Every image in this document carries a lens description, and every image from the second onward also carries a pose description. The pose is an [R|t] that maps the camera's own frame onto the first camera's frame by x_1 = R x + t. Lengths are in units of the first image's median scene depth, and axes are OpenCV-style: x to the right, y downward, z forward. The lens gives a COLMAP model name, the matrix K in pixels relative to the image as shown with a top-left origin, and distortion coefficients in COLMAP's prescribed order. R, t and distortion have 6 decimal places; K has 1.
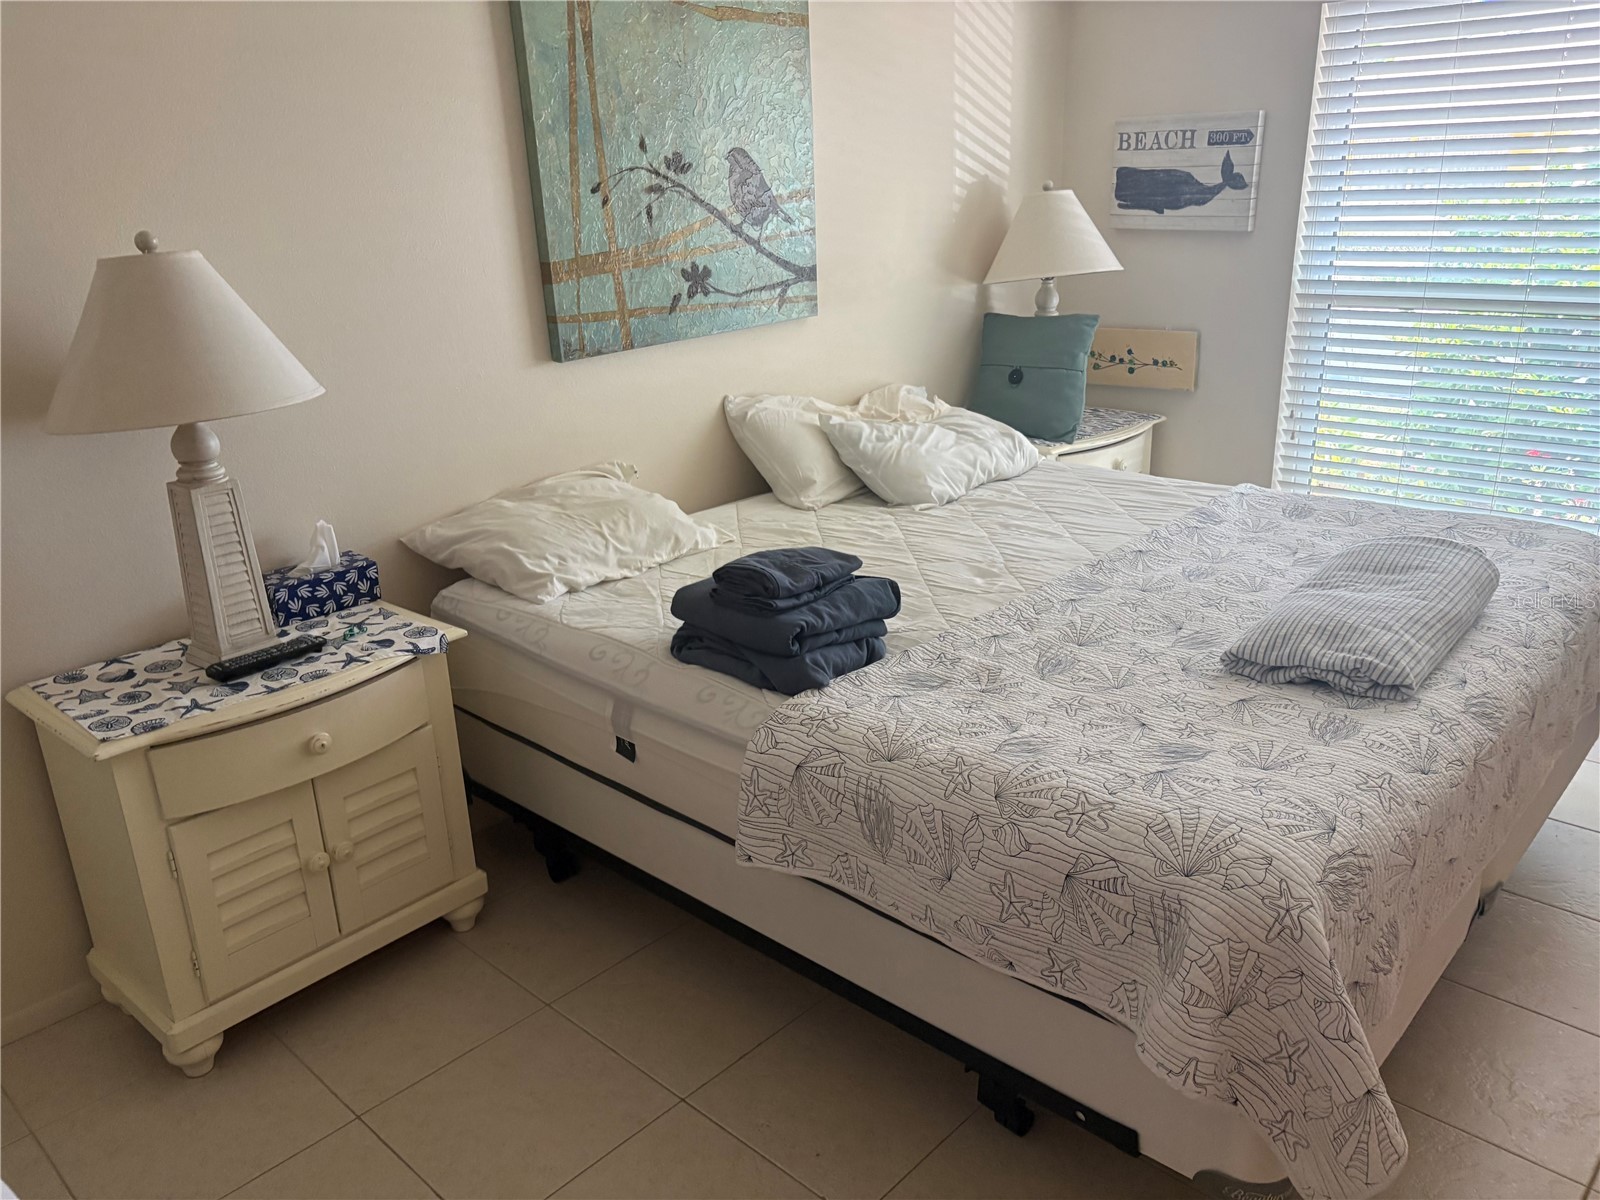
lens RADIAL K [[1206.7, 0, 804.5], [0, 1206.7, 601.2], [0, 0, 1]] dist [0.039791, -0.041346]
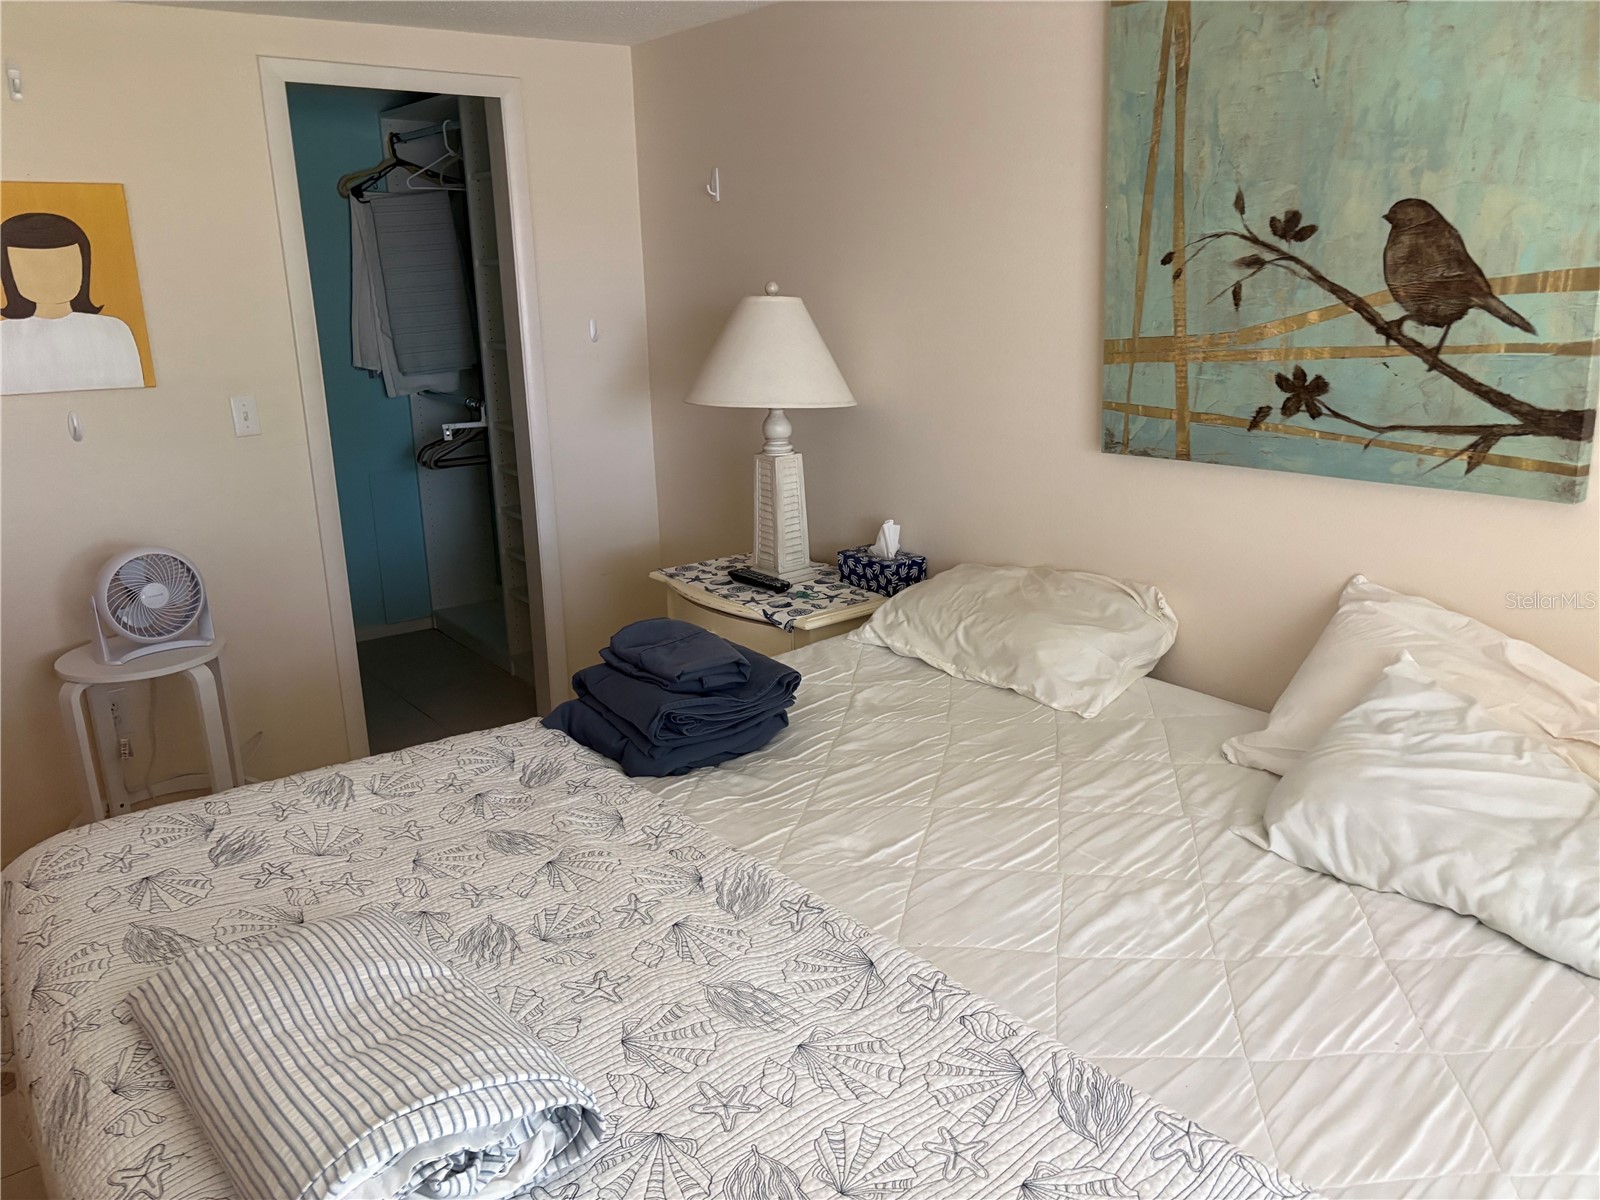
lens RADIAL K [[1206.7, 0, 804.0], [0, 1206.7, 599.8], [0, 0, 1]] dist [0.039791, -0.041346]
pose [[-0.152638, 0.308638, -0.938853, 0.670836], [-0.303475, 0.889449, 0.341736, -0.328288], [0.940534, 0.337080, -0.042100, 0.849560]]
